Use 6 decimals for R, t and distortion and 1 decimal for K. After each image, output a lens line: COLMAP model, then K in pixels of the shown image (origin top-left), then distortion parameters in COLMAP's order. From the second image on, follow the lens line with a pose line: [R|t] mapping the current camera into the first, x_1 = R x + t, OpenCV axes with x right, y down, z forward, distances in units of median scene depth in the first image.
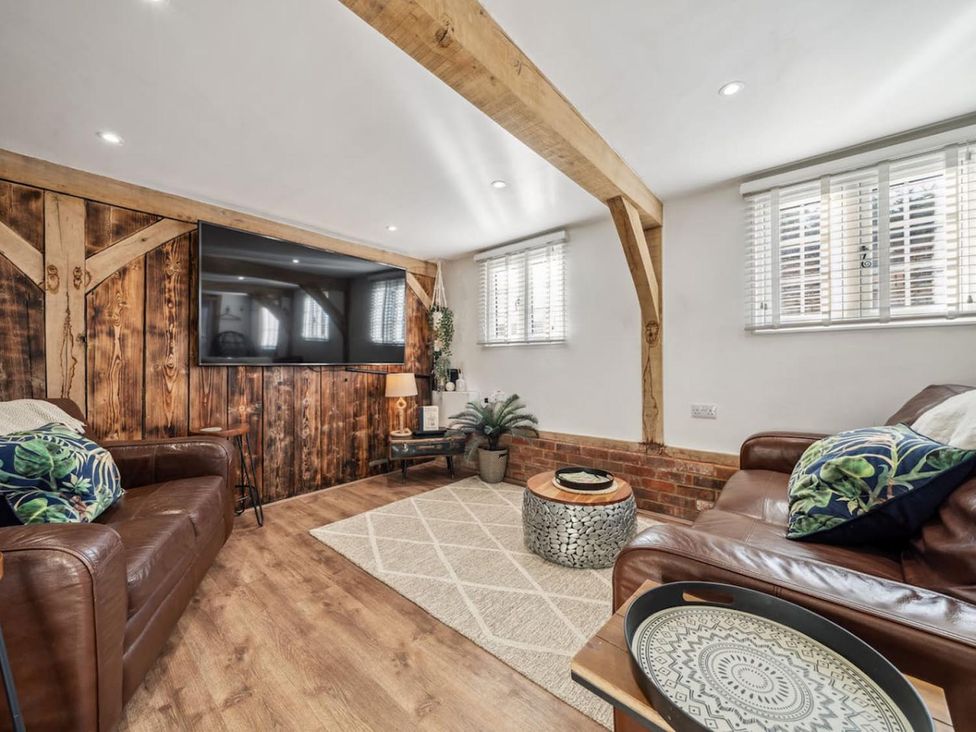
lens RADIAL K [[375.5, 0, 481.6], [0, 375.5, 366.5], [0, 0, 1]] dist [-0.002157, -0.001099]
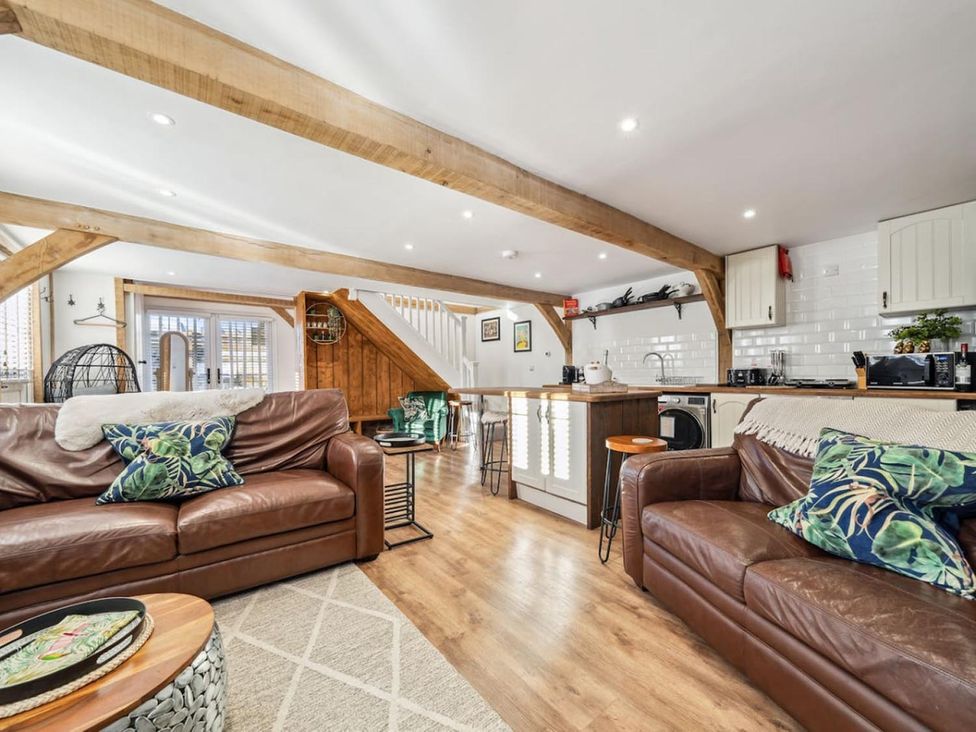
lens RADIAL K [[396.5, 0, 487.8], [0, 396.5, 376.0], [0, 0, 1]] dist [0.000242, -0.001361]
pose [[-0.984022, 0.017959, 0.177139, -0.266897], [0.019514, 0.999785, 0.007041, -0.002799], [-0.176974, 0.010385, -0.984161, 1.207864]]
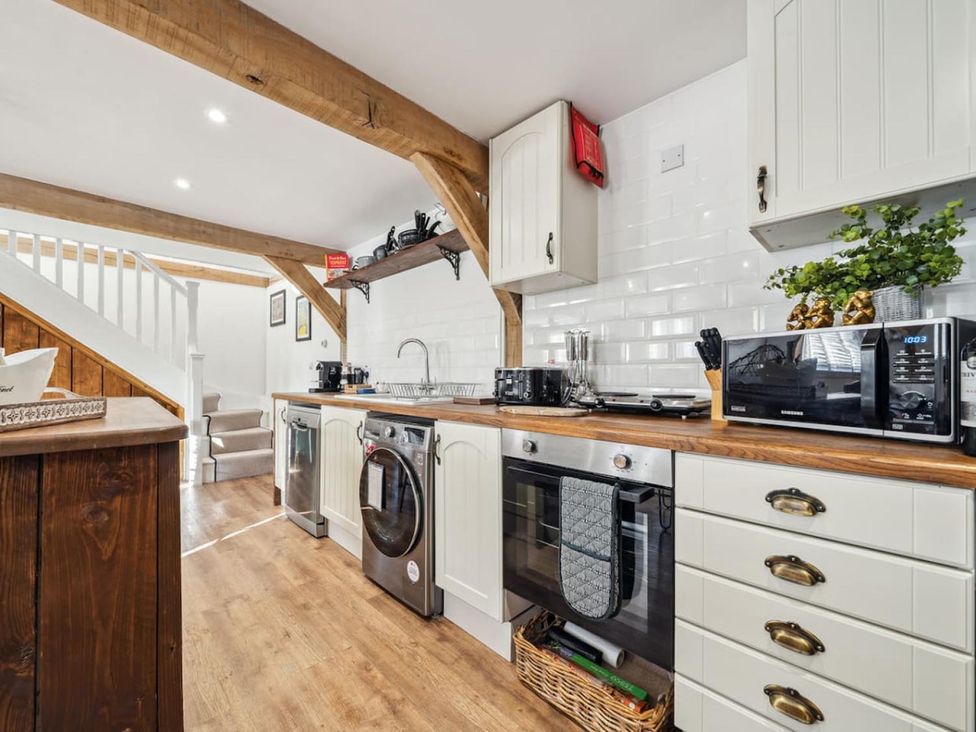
lens RADIAL K [[396.5, 0, 493.5], [0, 396.5, 370.0], [0, 0, 1]] dist [0.000242, -0.001361]
pose [[-0.997474, 0.003938, 0.070917, -0.964982], [0.003159, 0.999934, -0.011087, 0.008963], [-0.070956, -0.010835, -0.997421, 0.286013]]
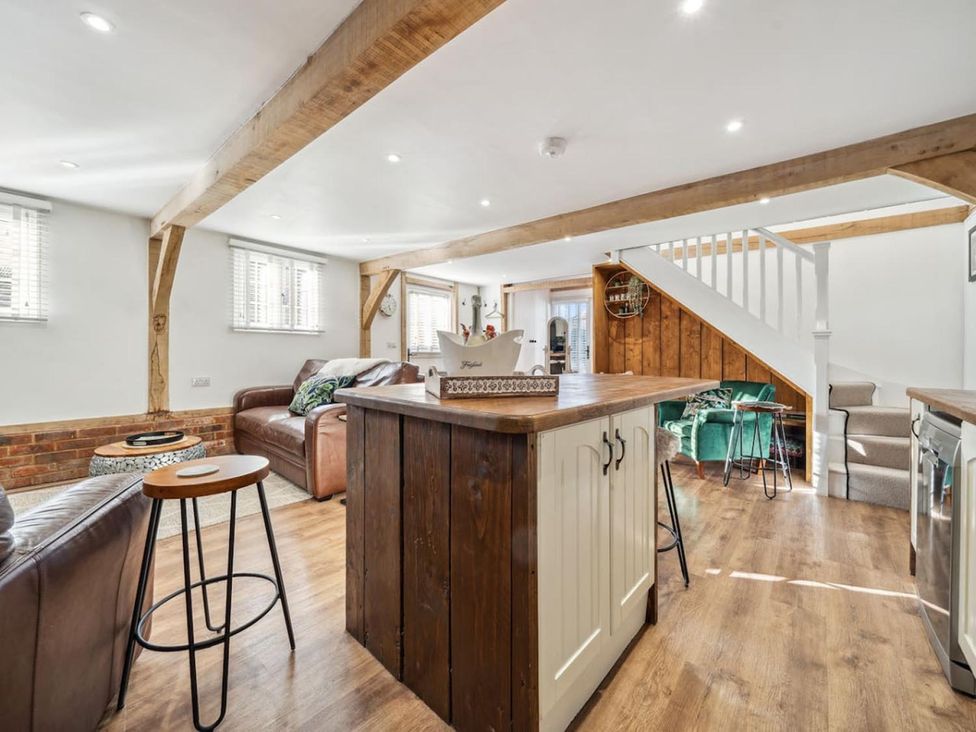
lens RADIAL K [[396.5, 0, 483.8], [0, 396.5, 352.3], [0, 0, 1]] dist [0.000242, -0.001361]
pose [[0.002528, 0.008949, 0.999957, -0.944601], [-0.007835, 0.999929, -0.008929, 0.011317], [-0.999966, -0.007812, 0.002598, -0.097188]]
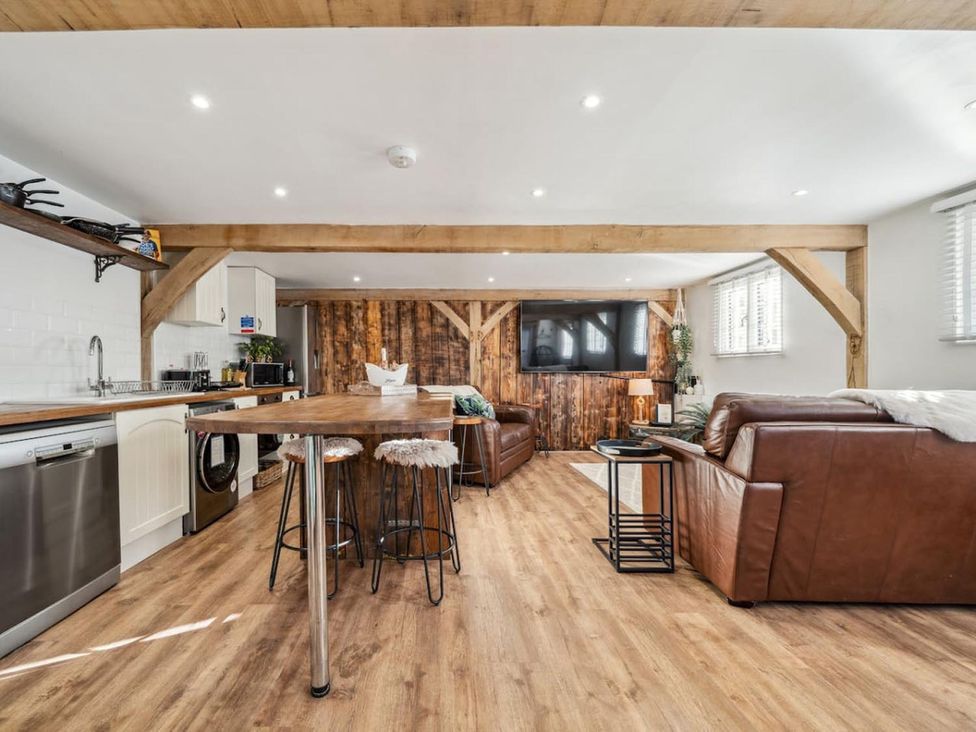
lens RADIAL K [[396.5, 0, 444.3], [0, 396.5, 367.7], [0, 0, 1]] dist [0.000242, -0.001361]
pose [[0.664784, -0.004689, -0.747021, 0.564049], [-0.006119, 0.999913, -0.011722, -0.000808], [0.747011, 0.012364, 0.664697, -0.723017]]
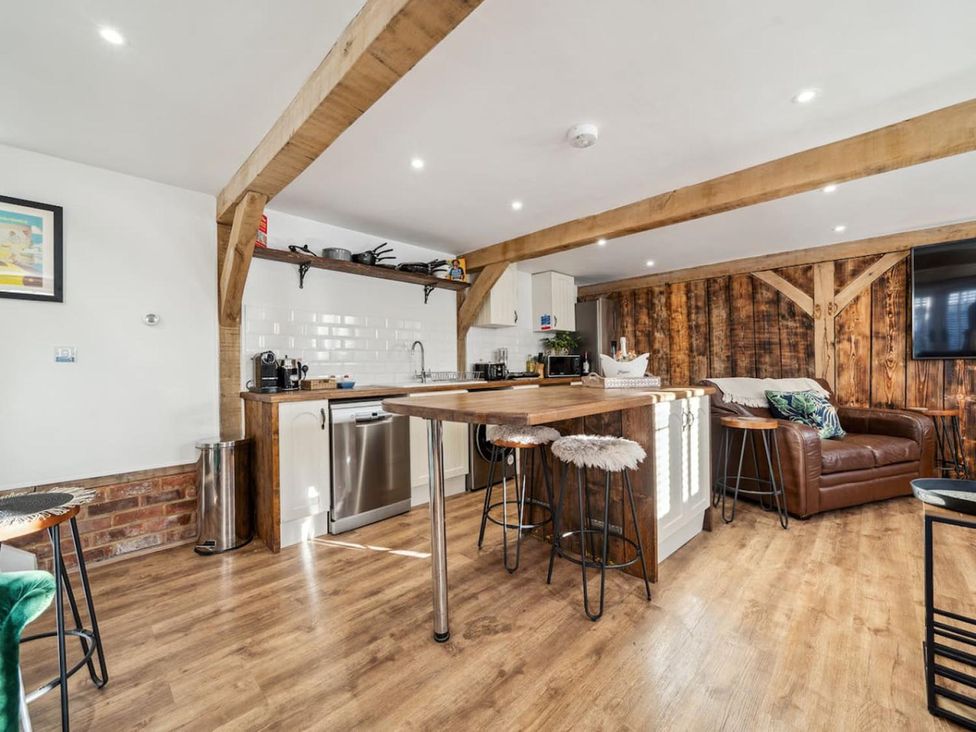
lens RADIAL K [[396.5, 0, 502.6], [0, 396.5, 360.1], [0, 0, 1]] dist [0.000242, -0.001361]
pose [[-0.037731, -0.006902, -0.999264, 0.675616], [0.009227, 0.999931, -0.007255, -0.003268], [0.999245, -0.009494, -0.037665, -0.369872]]
